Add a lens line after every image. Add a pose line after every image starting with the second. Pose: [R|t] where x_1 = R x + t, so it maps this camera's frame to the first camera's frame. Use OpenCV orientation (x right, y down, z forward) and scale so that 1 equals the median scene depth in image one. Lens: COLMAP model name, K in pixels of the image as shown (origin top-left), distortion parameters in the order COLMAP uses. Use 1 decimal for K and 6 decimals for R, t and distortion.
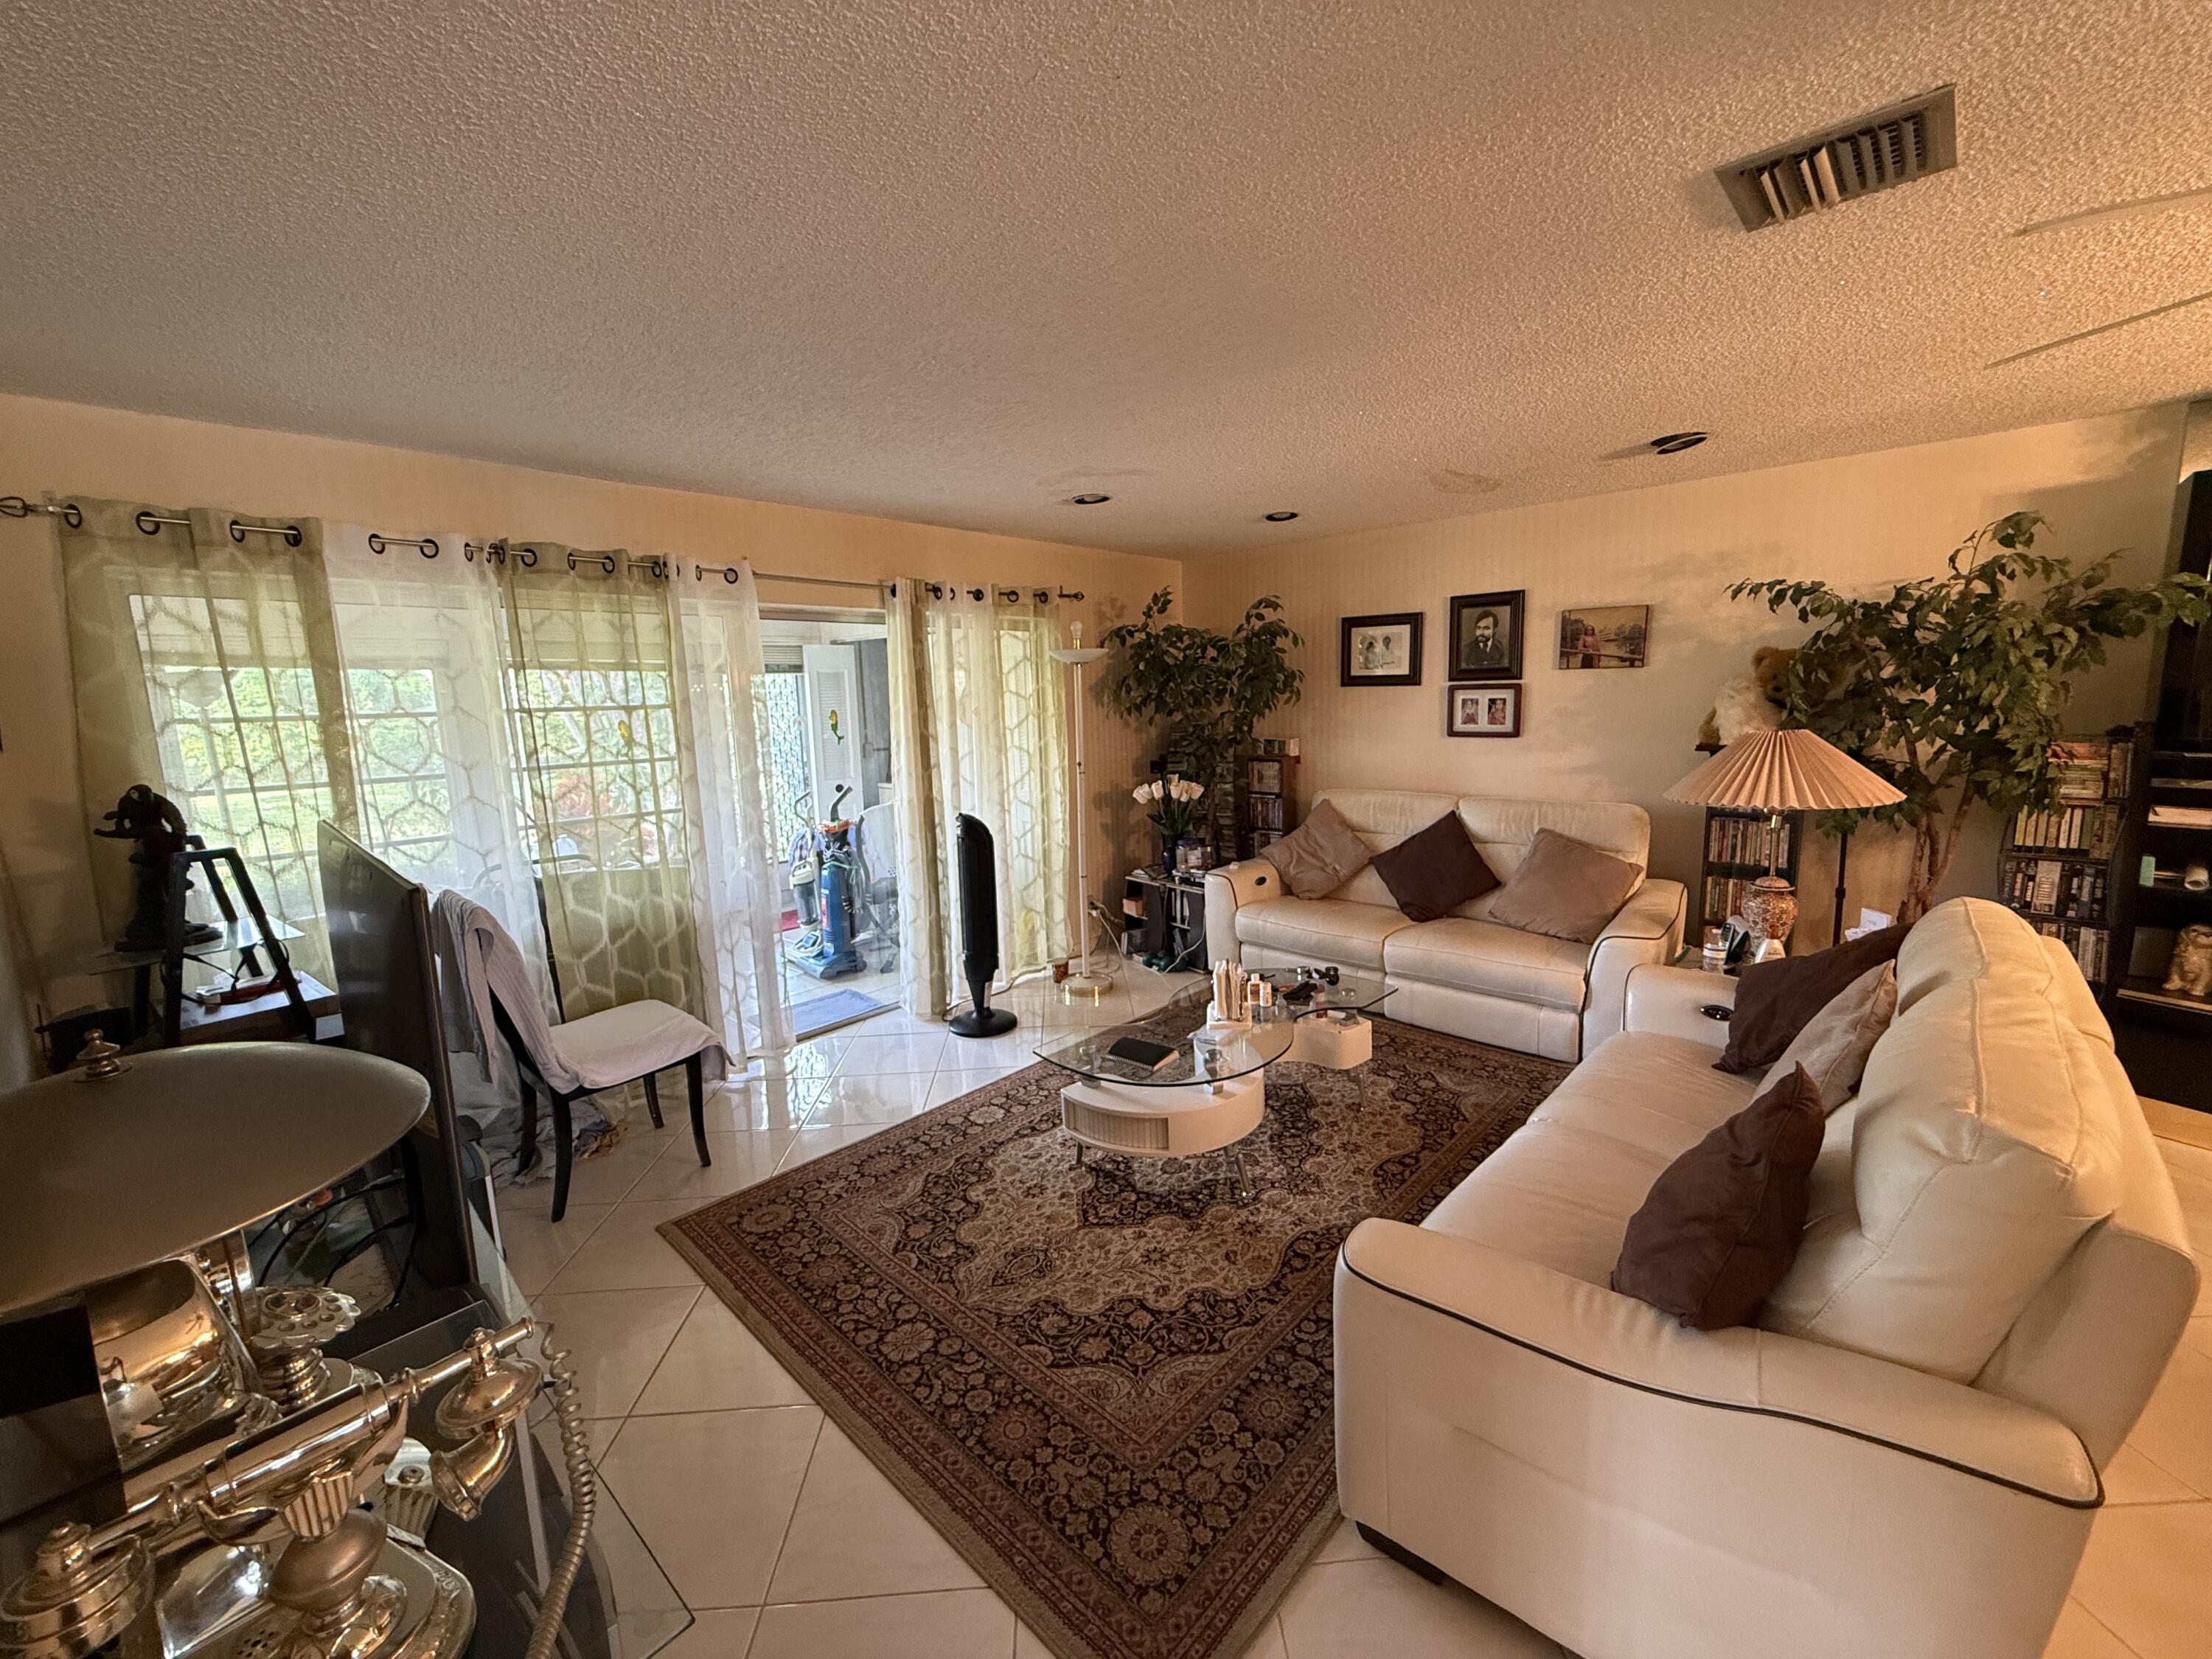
lens RADIAL K [[880.2, 0, 1105.6], [0, 880.2, 829.8], [0, 0, 1]] dist [-0.001727, 0.000470]
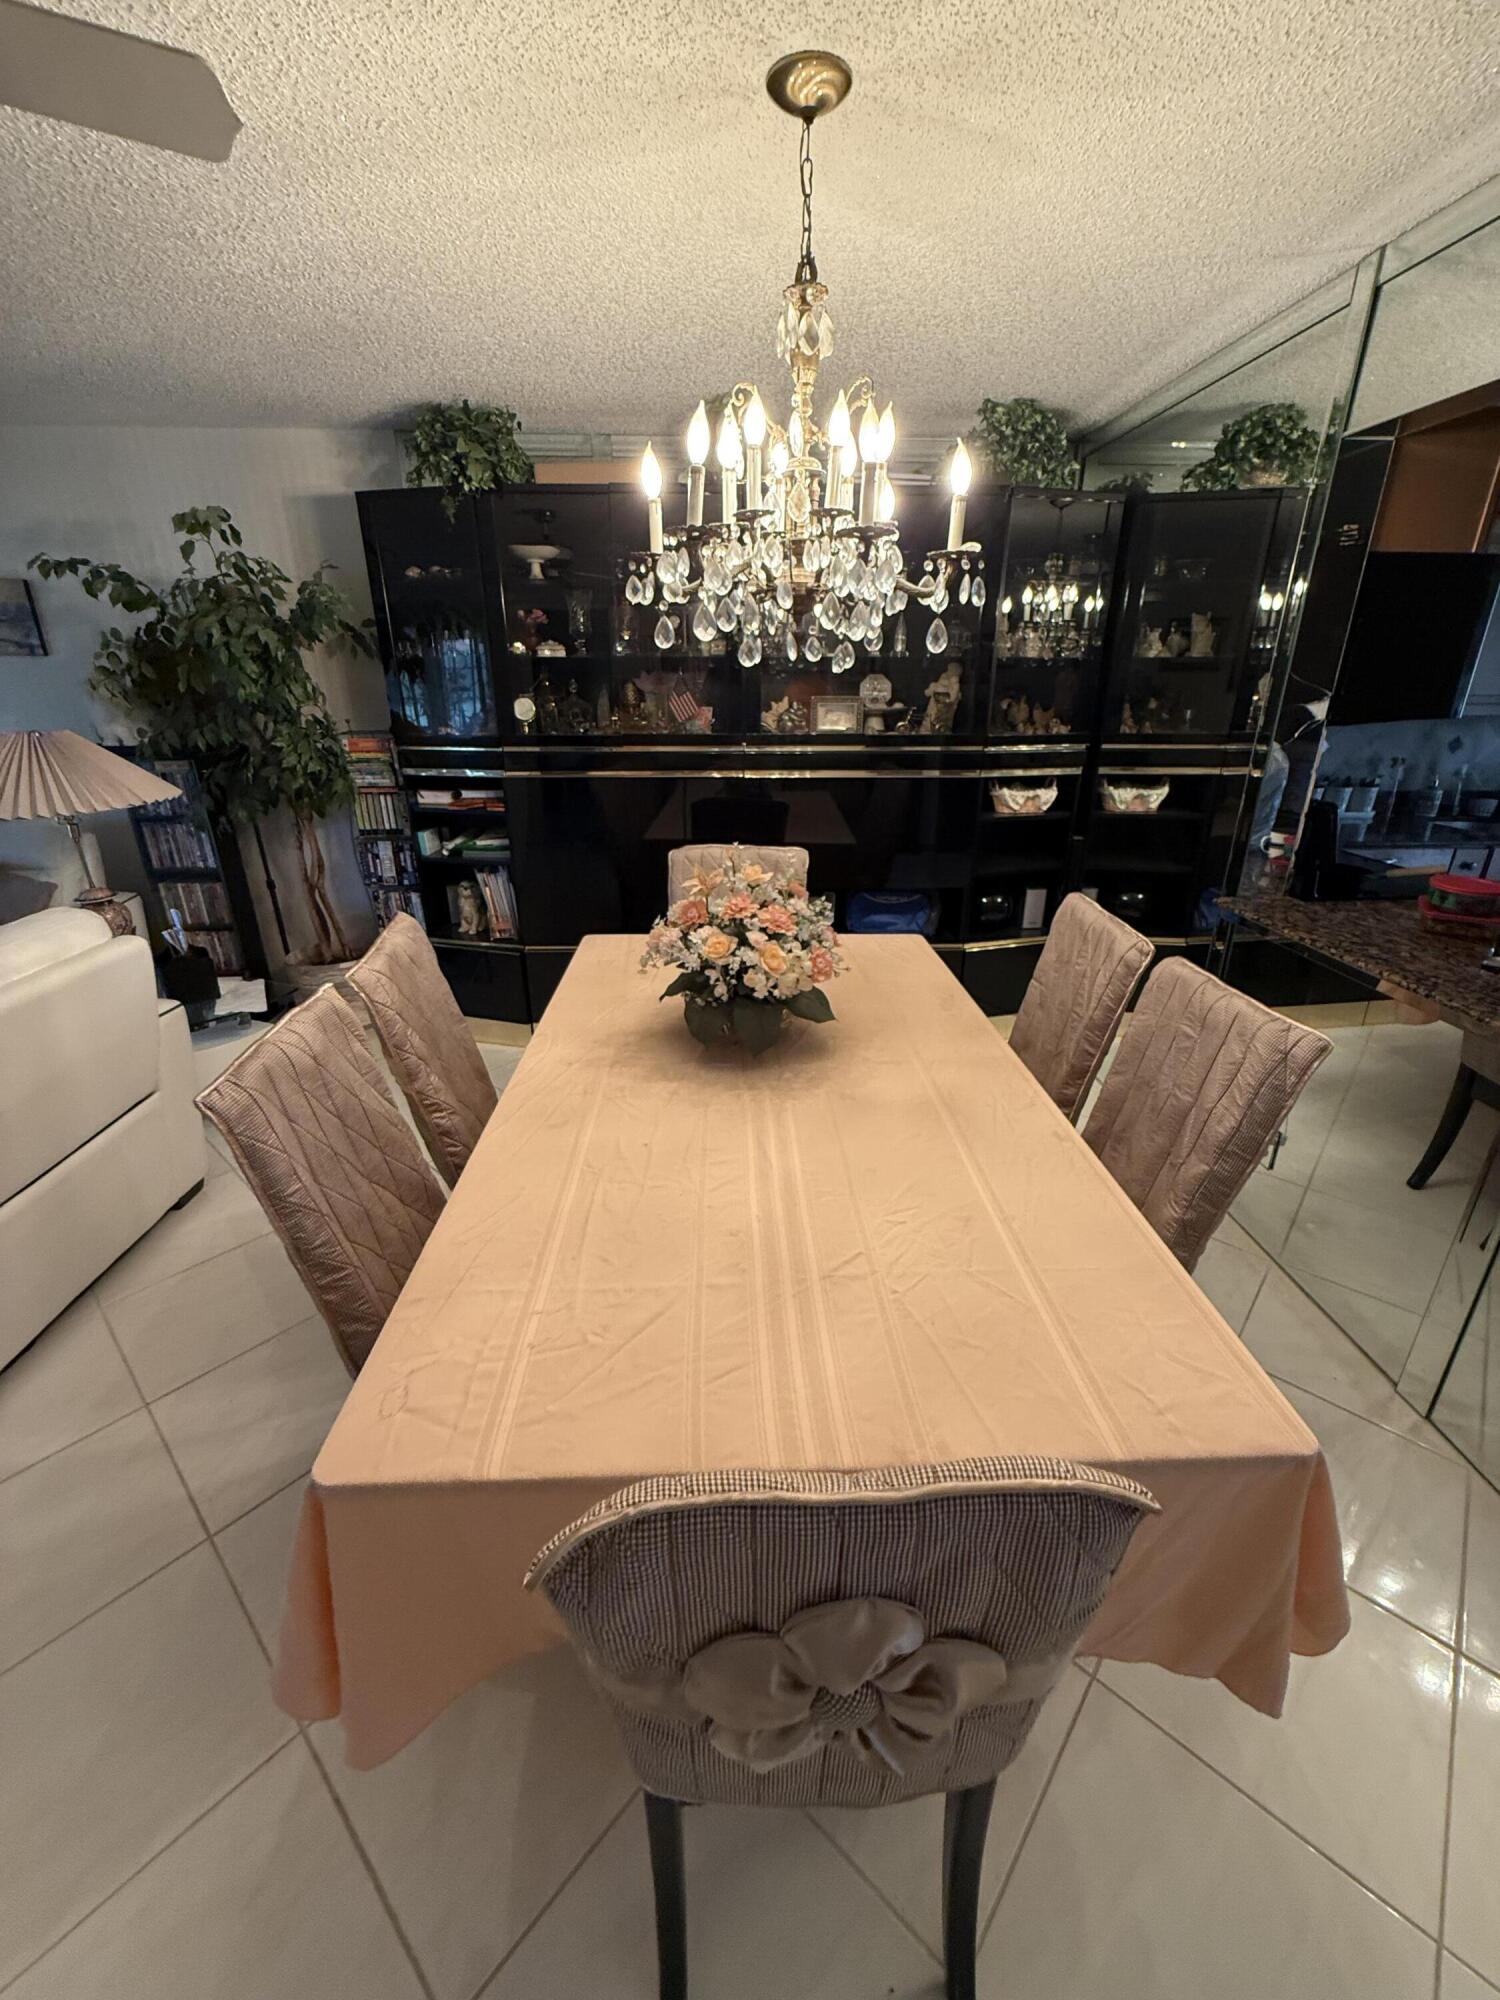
lens RADIAL K [[795.8, 0, 751.6], [0, 795.8, 999.4], [0, 0, 1]] dist [-0.001727, 0.000470]
pose [[0.701660, -0.239282, 0.671131, 0.635737], [0.087410, 0.963716, 0.252213, 0.014029], [-0.707130, -0.118304, 0.697116, -0.145600]]
